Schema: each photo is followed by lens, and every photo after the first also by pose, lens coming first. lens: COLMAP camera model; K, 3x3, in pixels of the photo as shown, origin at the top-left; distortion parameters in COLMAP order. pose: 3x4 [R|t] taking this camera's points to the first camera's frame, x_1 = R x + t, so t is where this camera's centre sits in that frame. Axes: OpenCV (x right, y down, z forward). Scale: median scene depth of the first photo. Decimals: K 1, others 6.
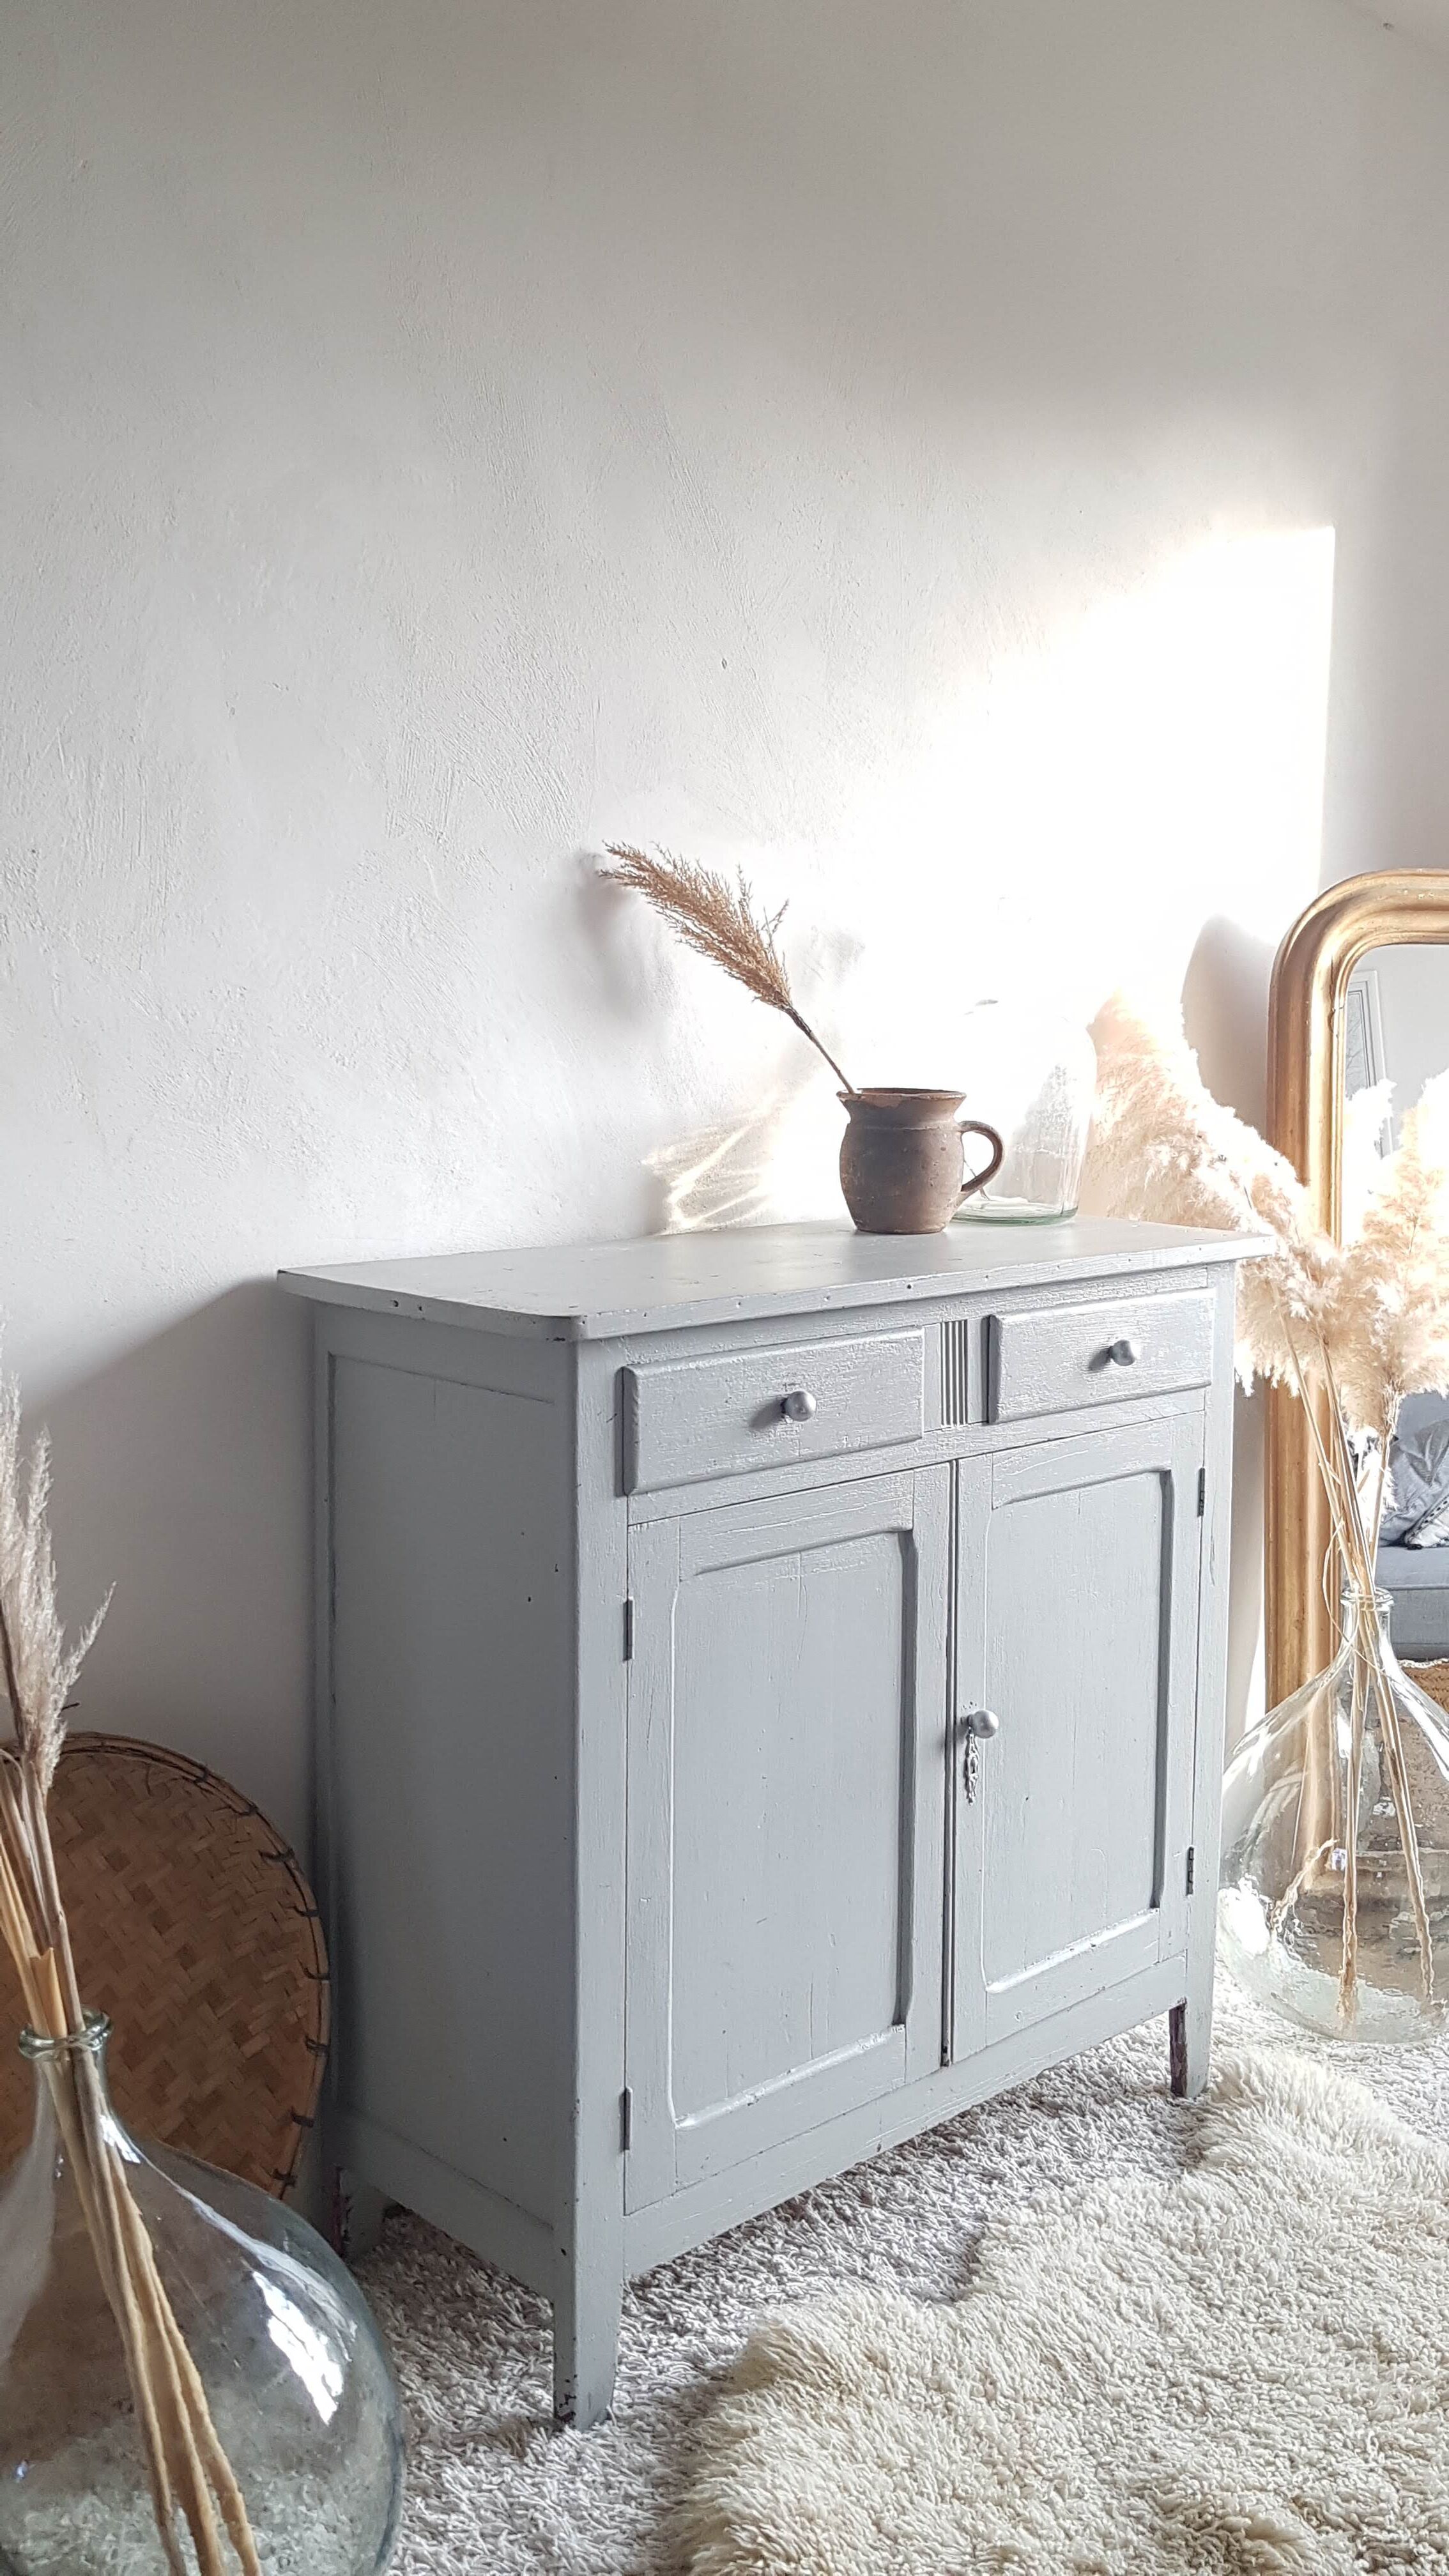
lens RADIAL K [[2346.1, 0, 768.3], [0, 2346.1, 1232.3], [0, 0, 1]] dist [0.094581, -0.182758]
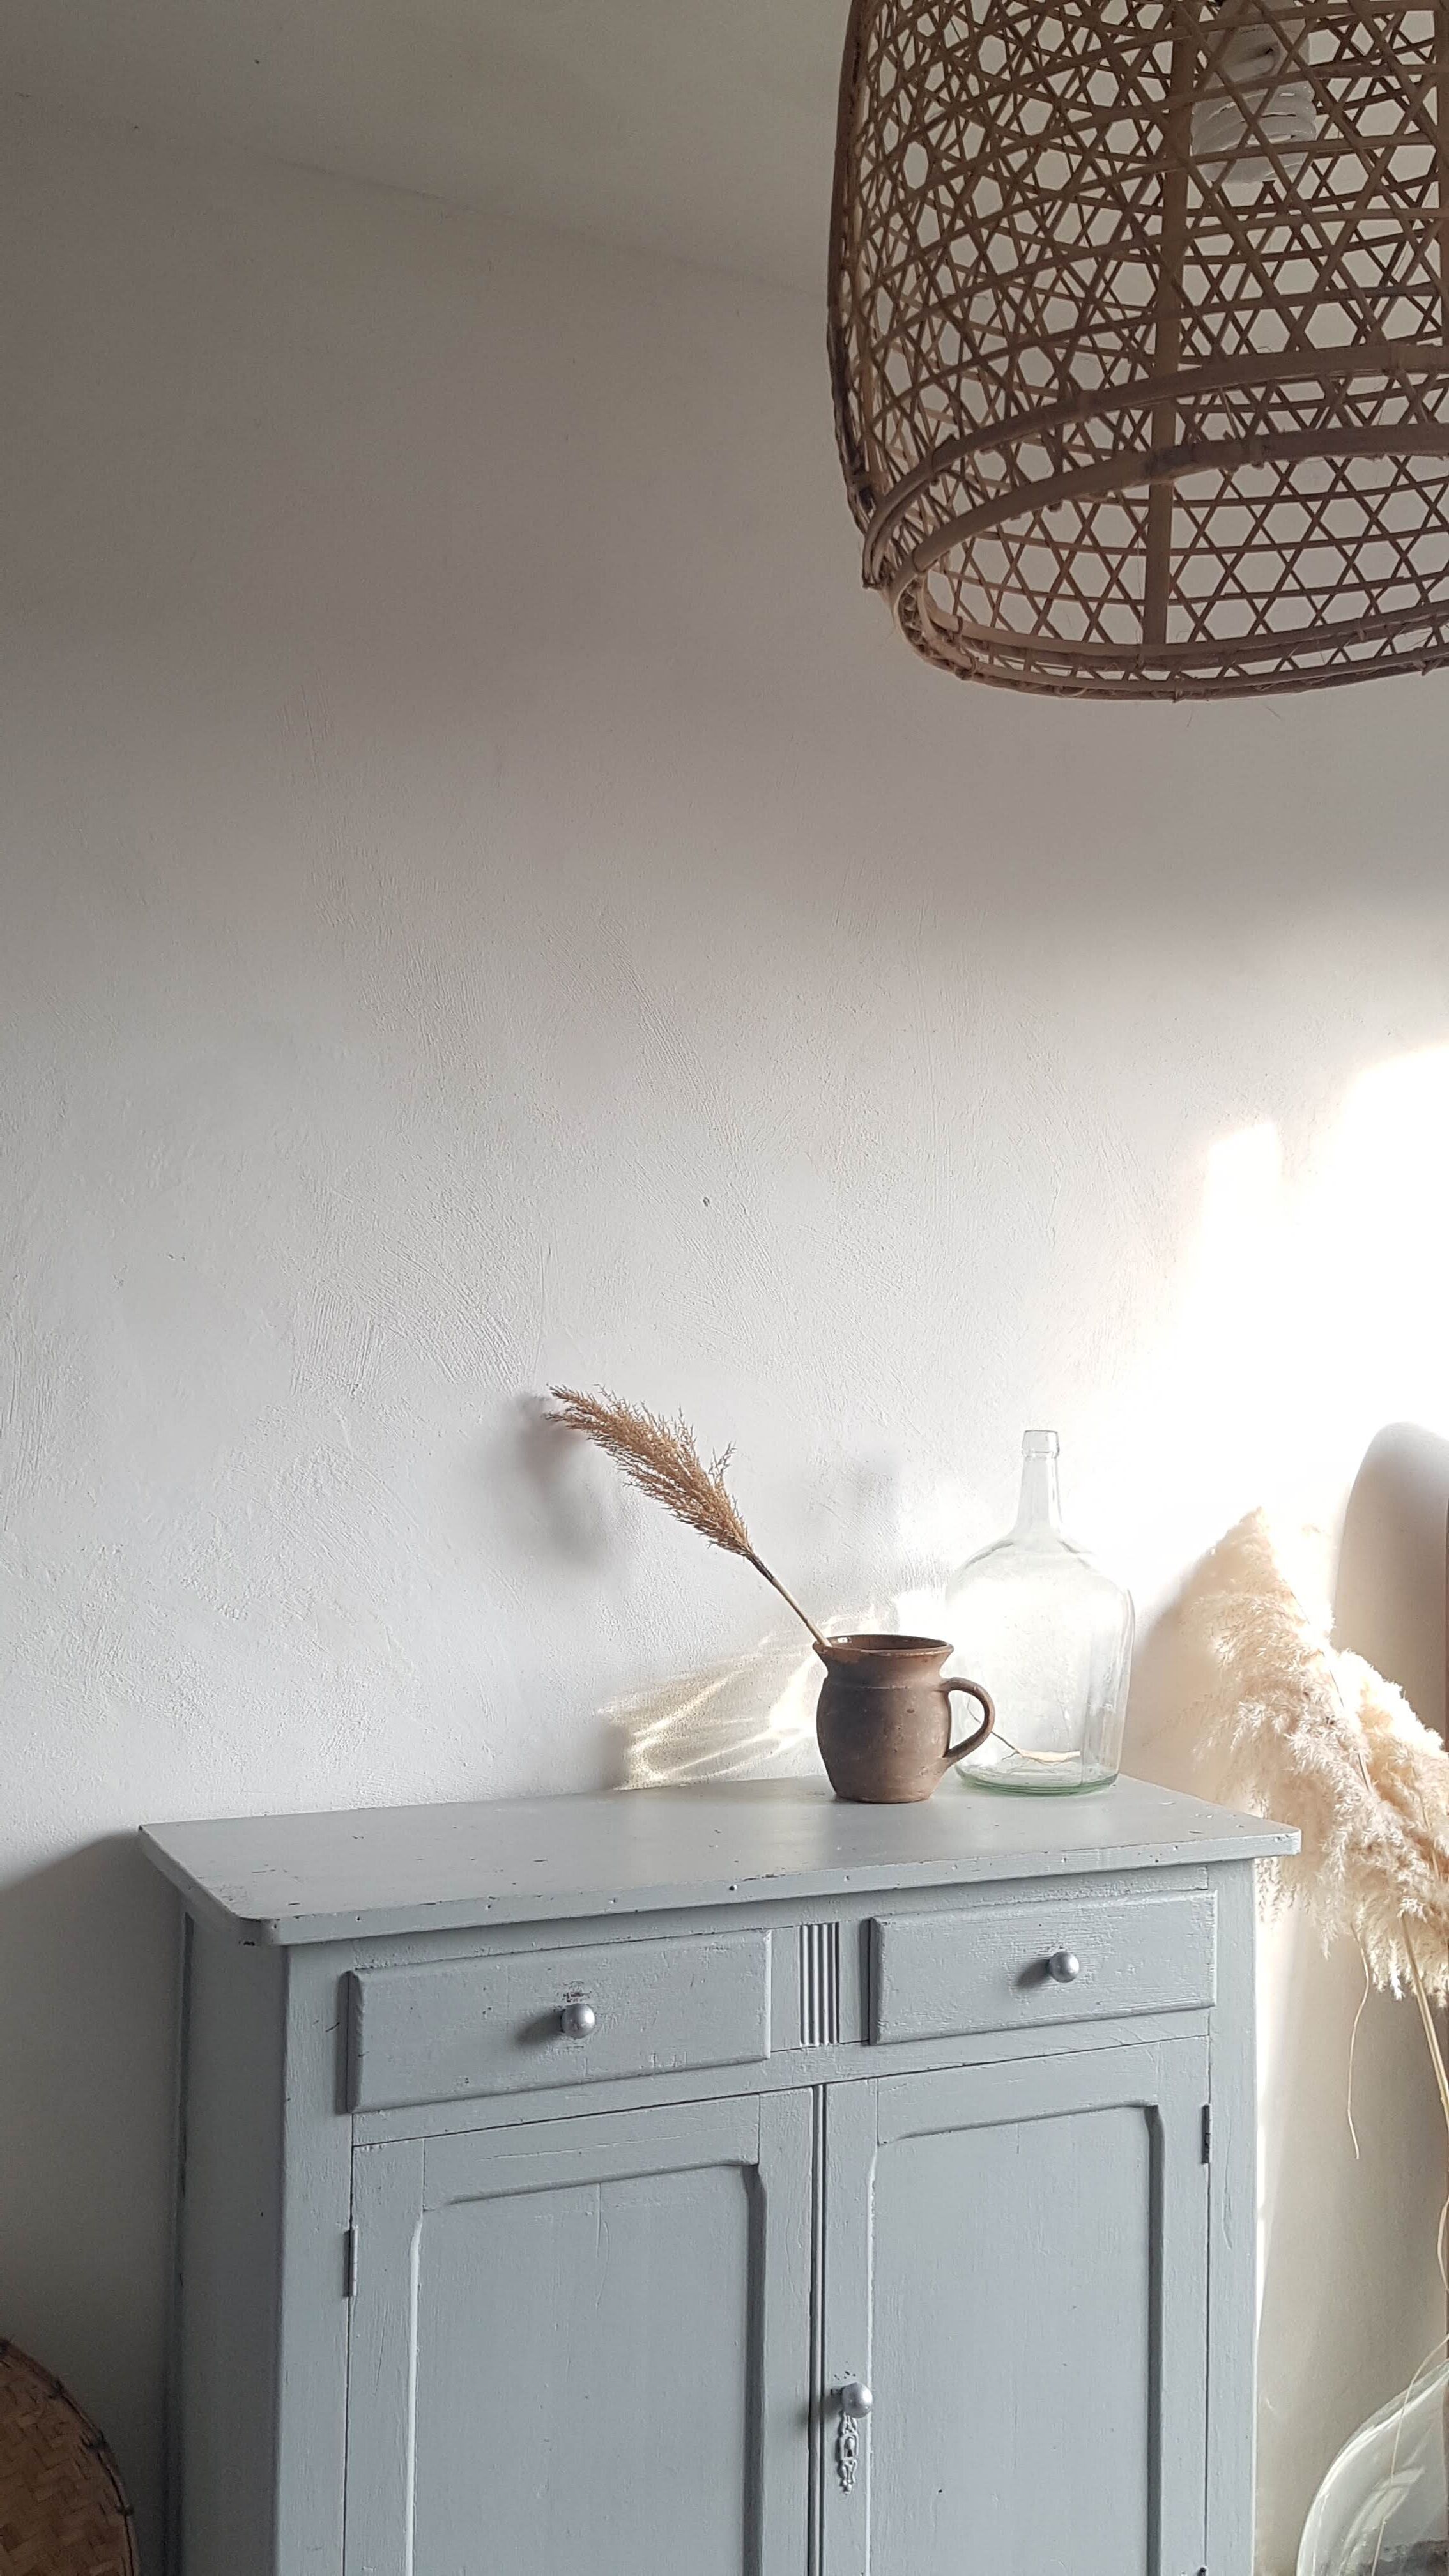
lens RADIAL K [[2341.6, 0, 743.0], [0, 2341.6, 1253.0], [0, 0, 1]] dist [0.100267, -0.196821]
pose [[0.944852, -0.011673, -0.327291, 0.340563], [-0.039710, 0.987907, -0.149873, -0.078175], [0.325082, 0.154604, 0.932962, 0.096469]]
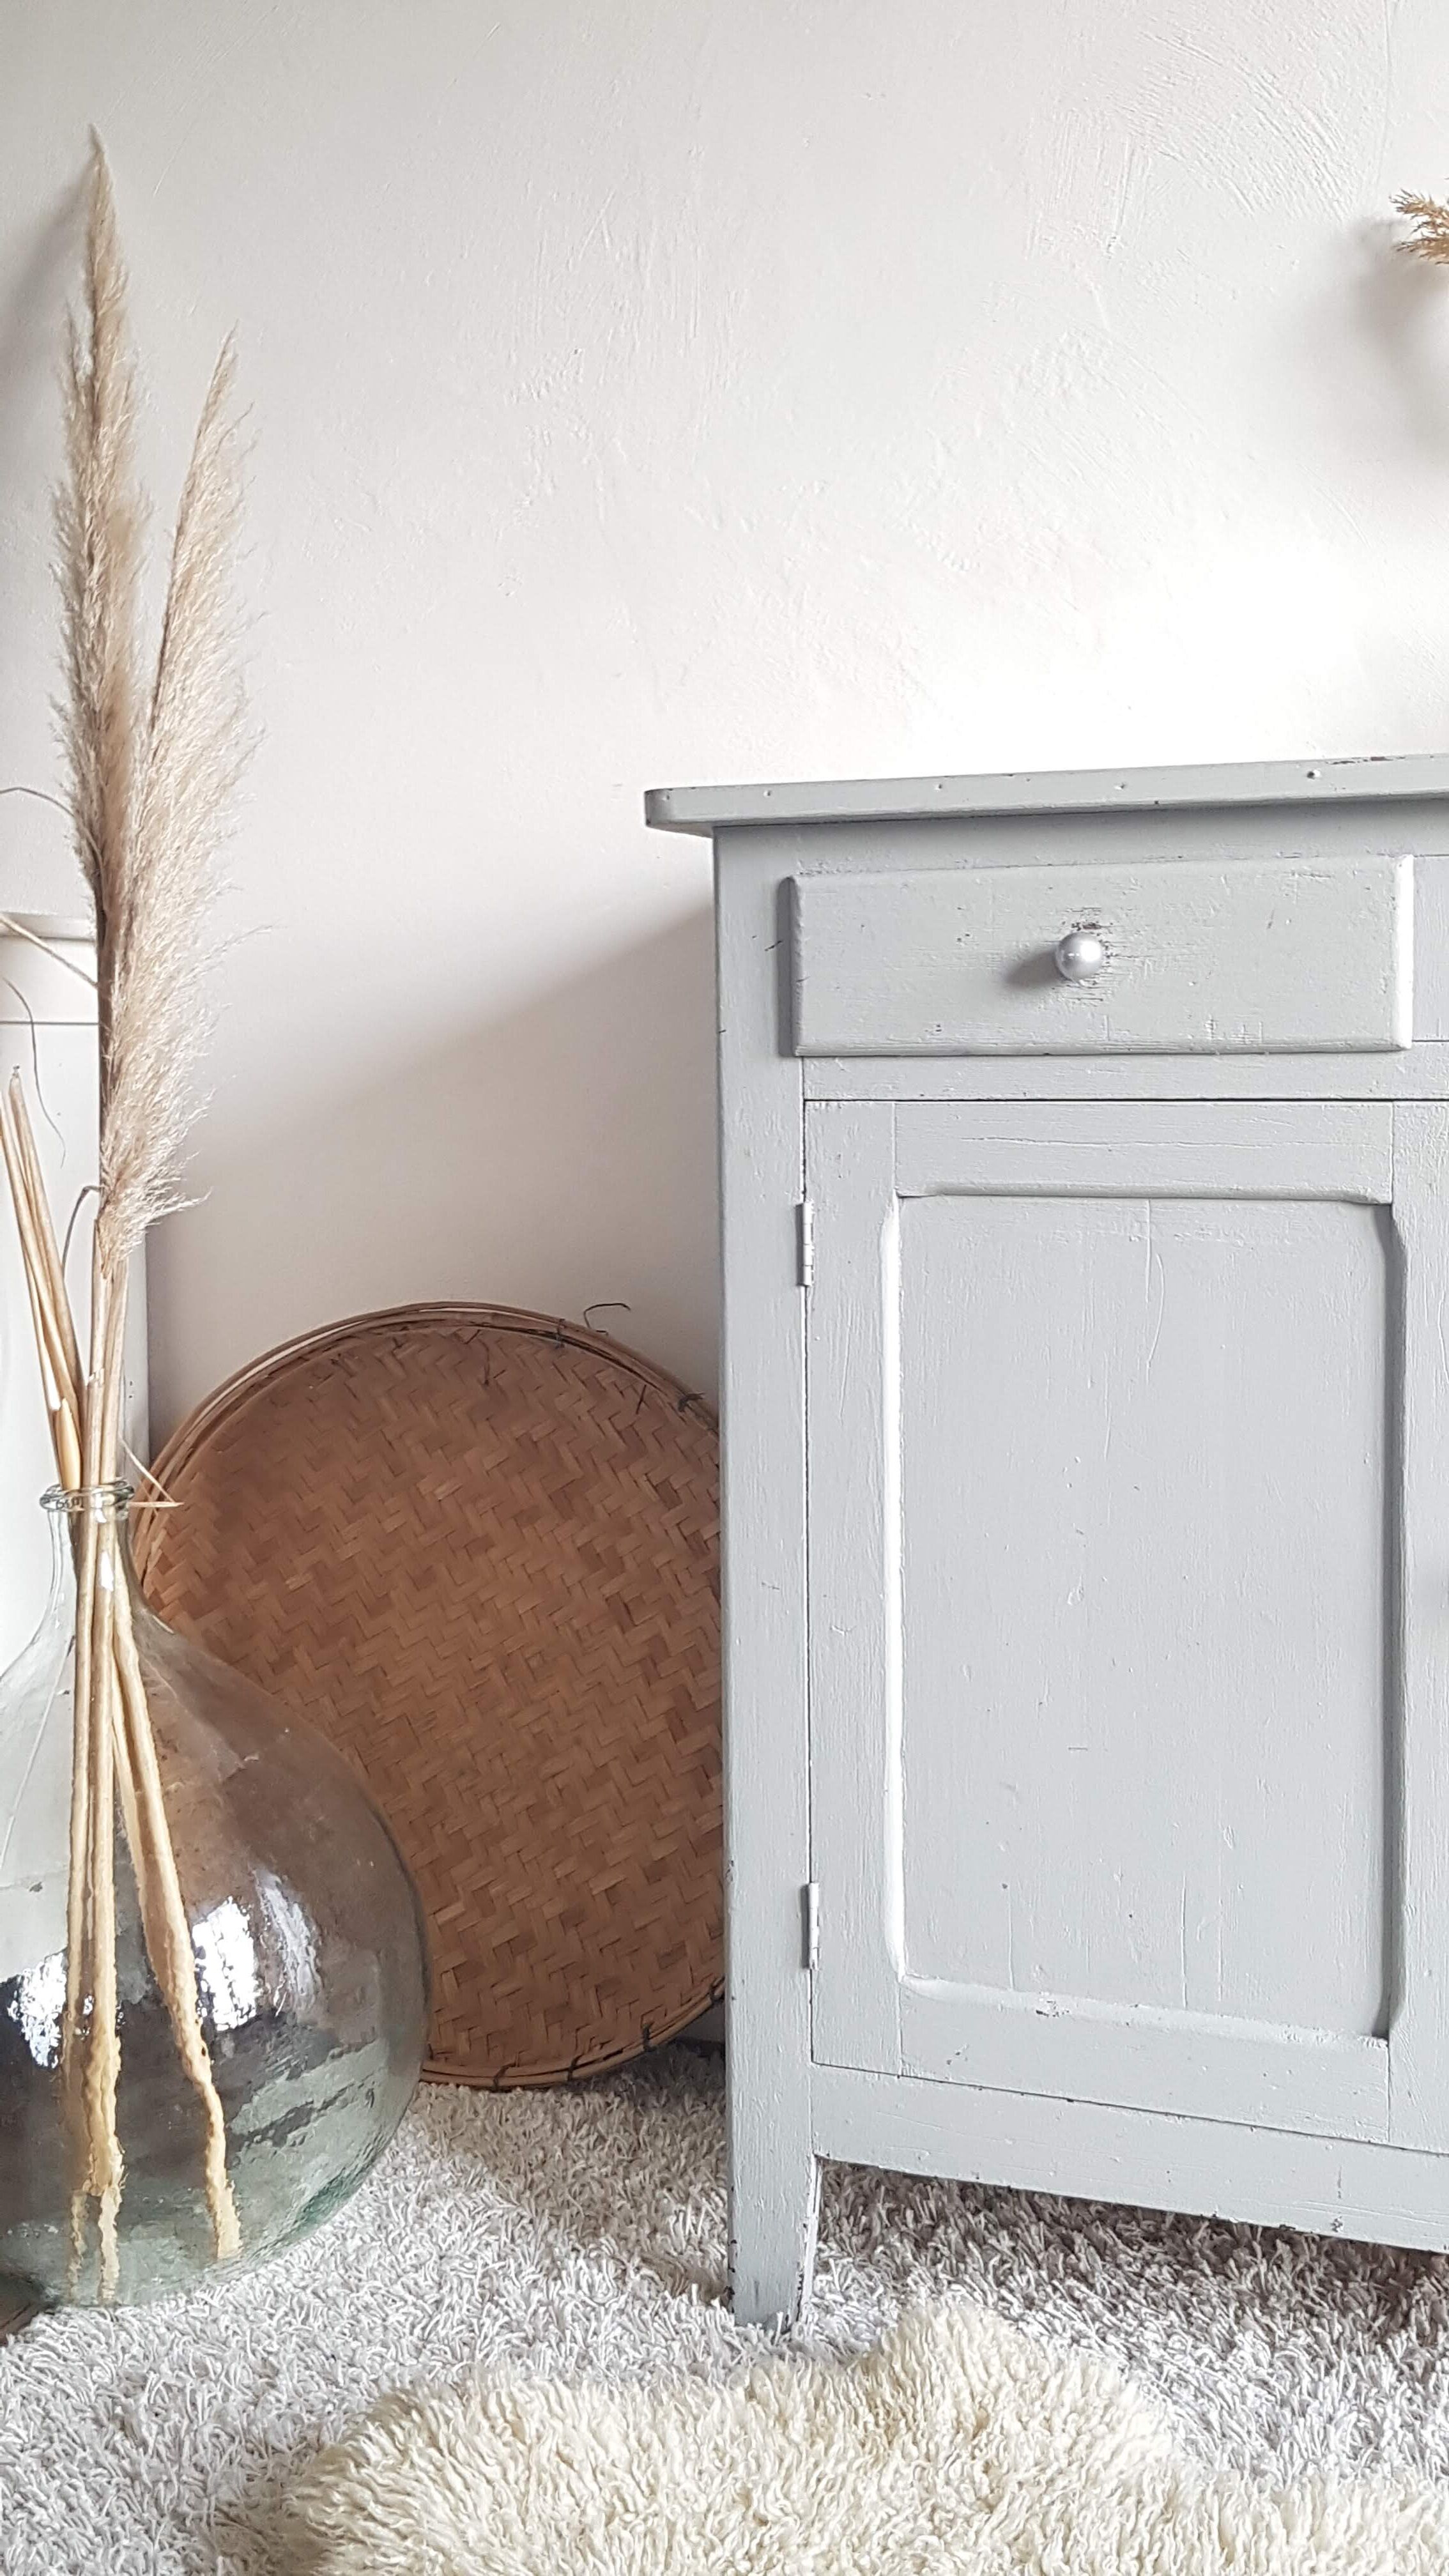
lens RADIAL K [[2712.5, 0, 775.6], [0, 2712.5, 1223.8], [0, 0, 1]] dist [0.127780, -0.294108]
pose [[0.418532, 0.056613, -0.906436, 0.594543], [-0.080339, 0.996451, 0.025140, 0.121047], [0.904642, 0.062300, 0.421594, 0.543889]]
